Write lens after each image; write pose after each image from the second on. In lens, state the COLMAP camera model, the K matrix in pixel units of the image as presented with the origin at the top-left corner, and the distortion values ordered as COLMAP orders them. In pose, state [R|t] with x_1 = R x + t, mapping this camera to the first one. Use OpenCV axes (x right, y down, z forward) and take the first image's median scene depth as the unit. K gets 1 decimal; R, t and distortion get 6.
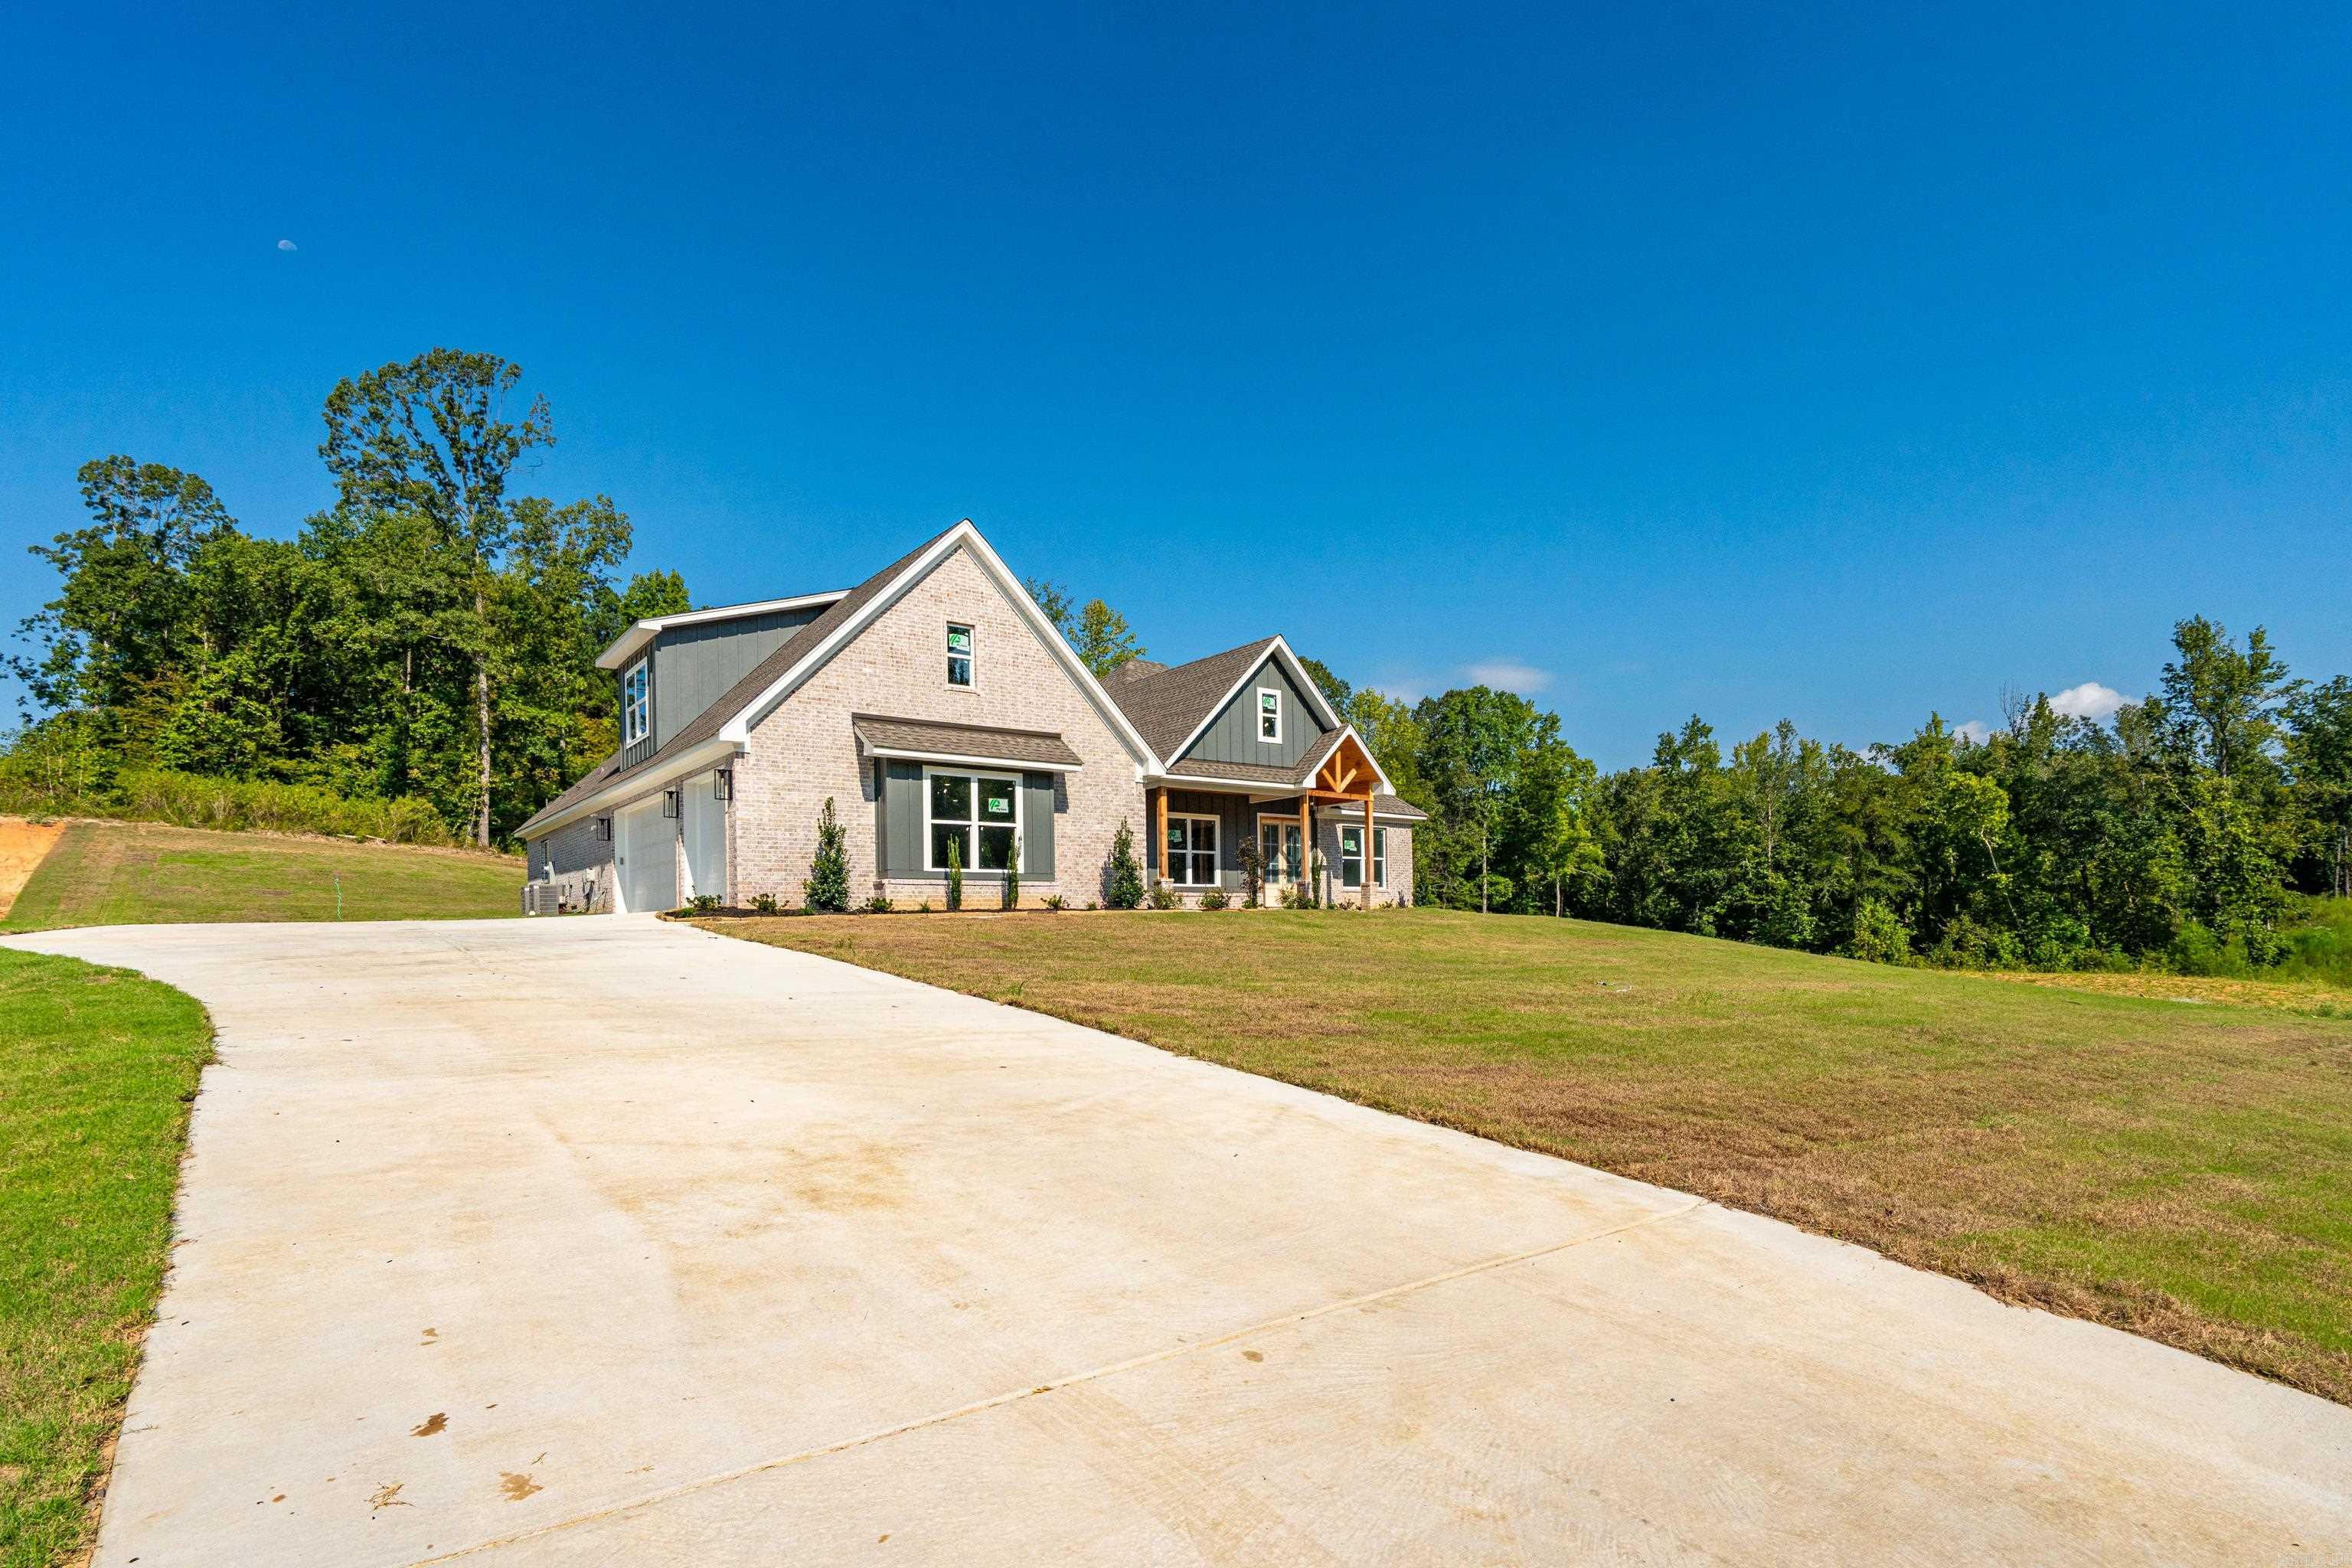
lens RADIAL K [[1079.1, 0, 1153.8], [0, 1079.1, 917.0], [0, 0, 1]] dist [-0.005842, 0.002511]
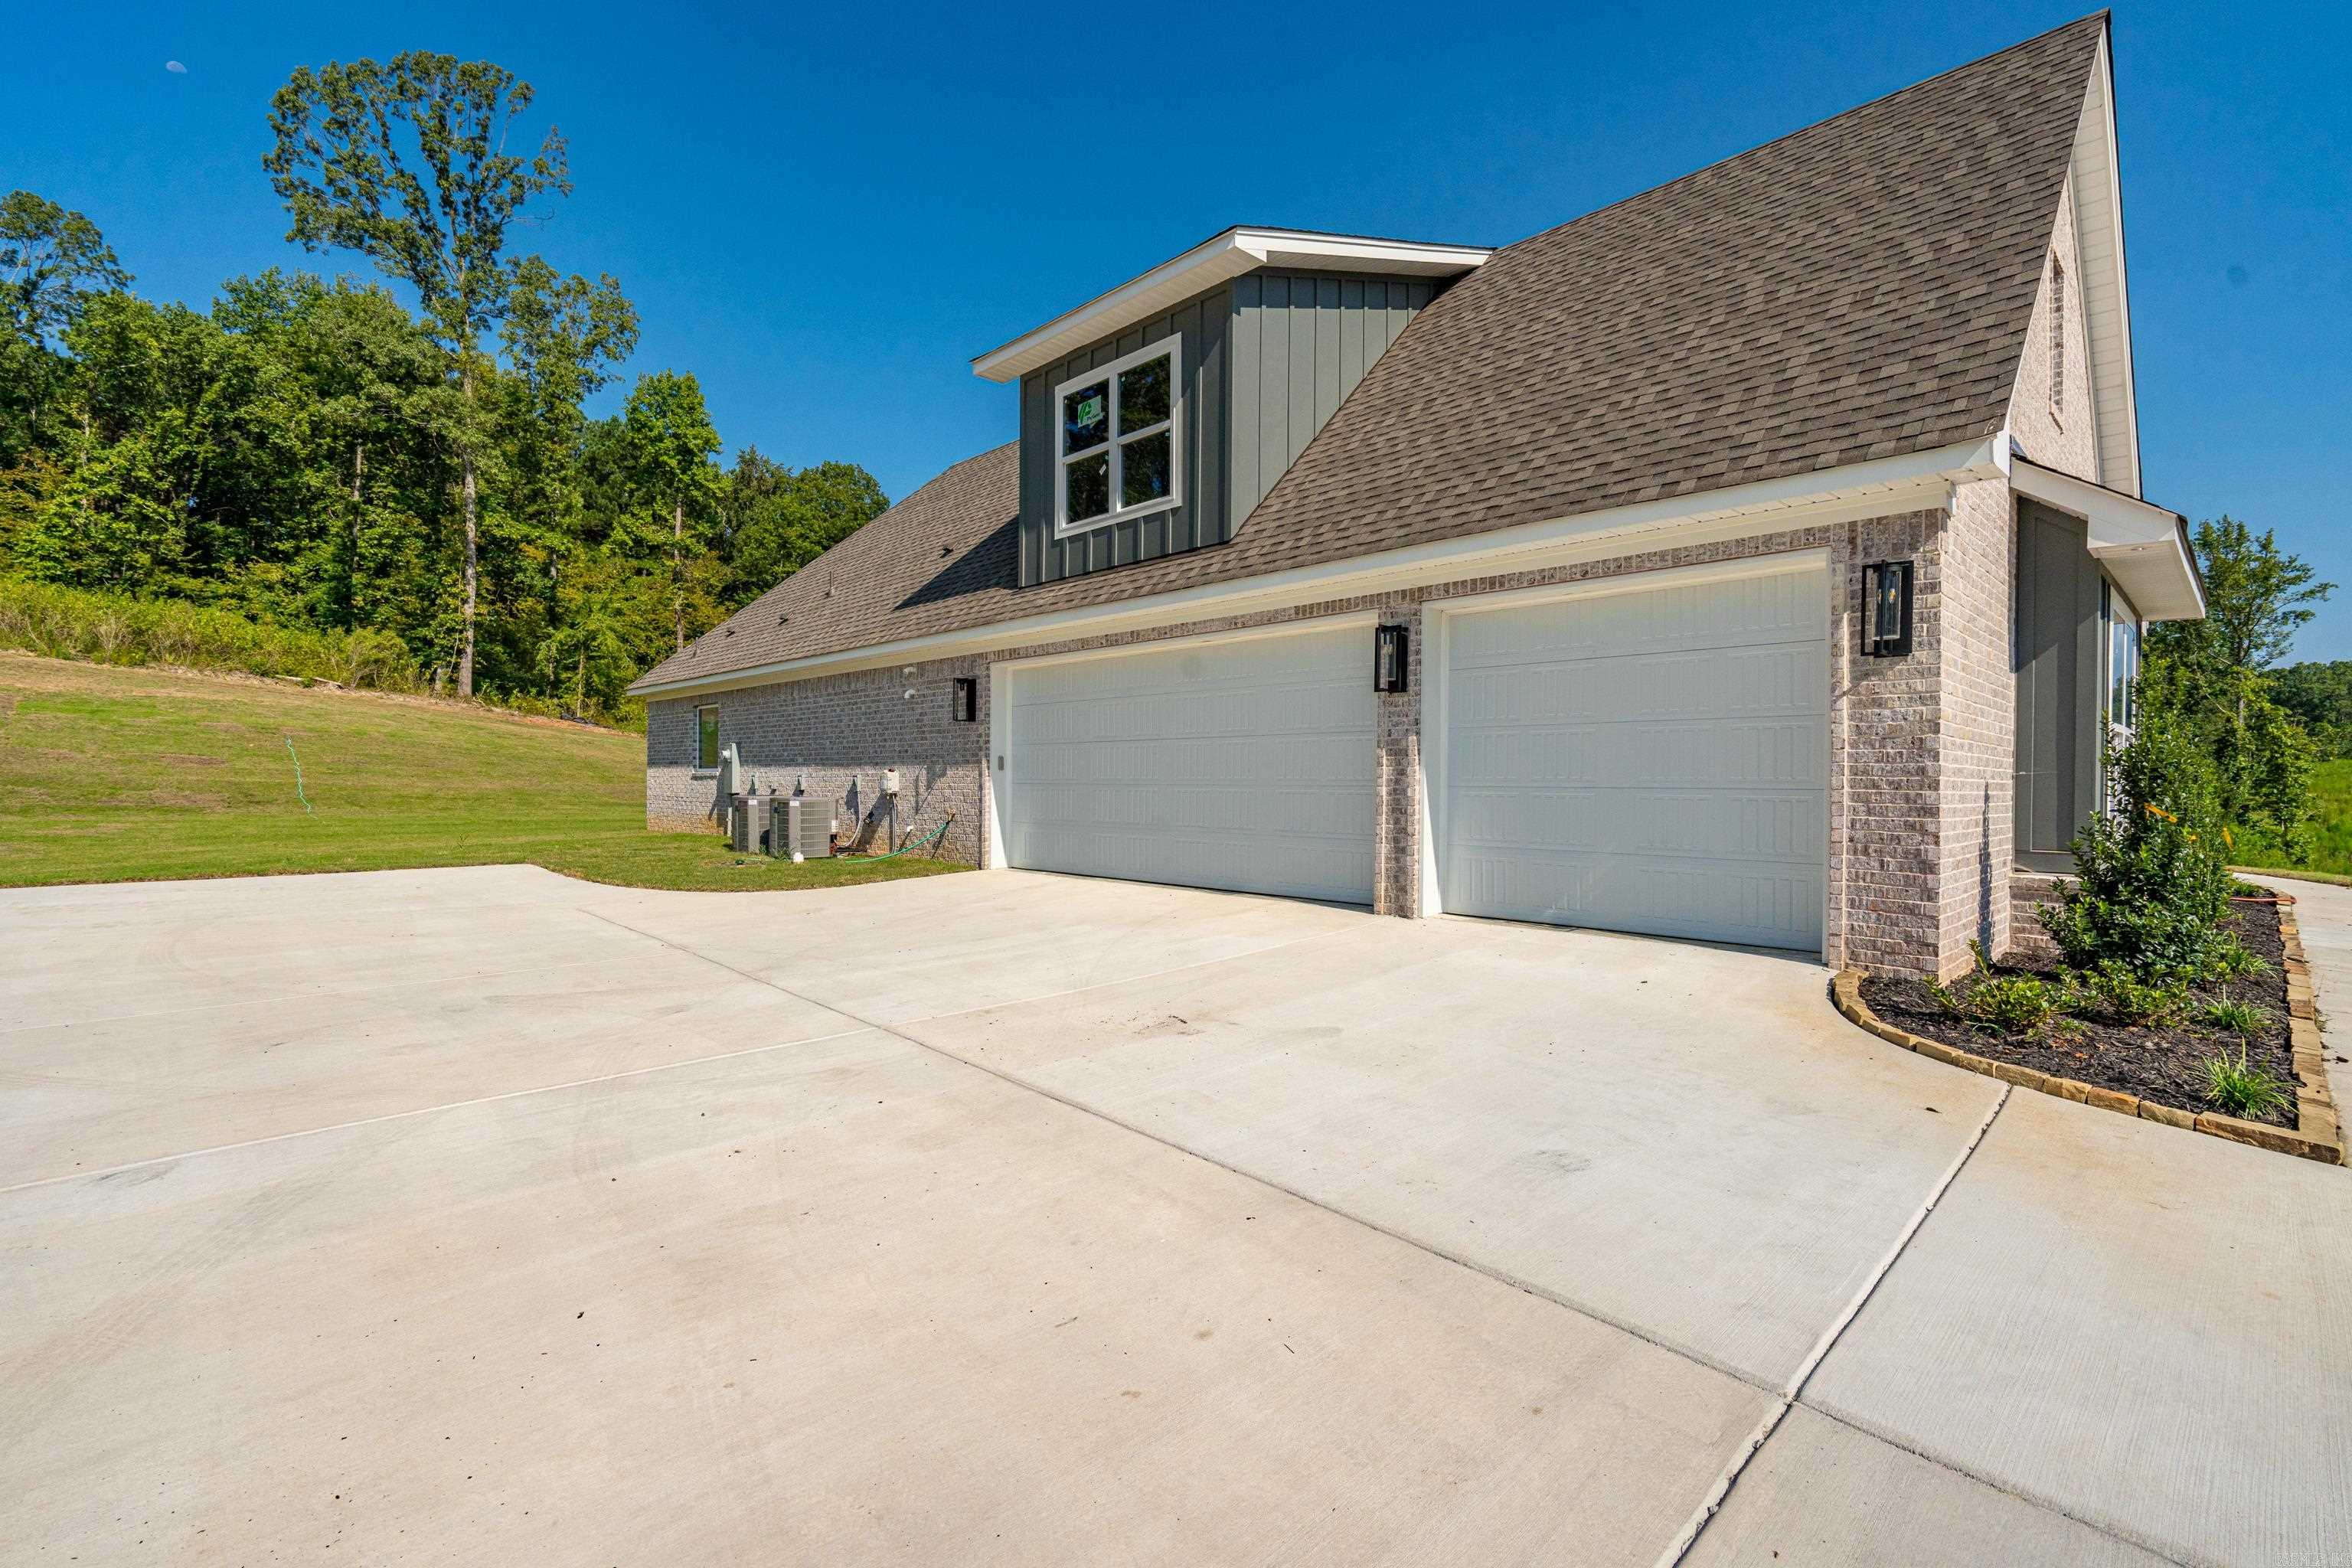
lens RADIAL K [[1079.1, 0, 1176.3], [0, 1079.1, 779.1], [0, 0, 1]] dist [-0.005842, 0.002511]
pose [[0.996579, 0.026893, 0.078150, -0.155208], [-0.026776, 0.999638, -0.002541, -0.015613], [-0.078190, 0.000440, 0.996938, 0.167150]]
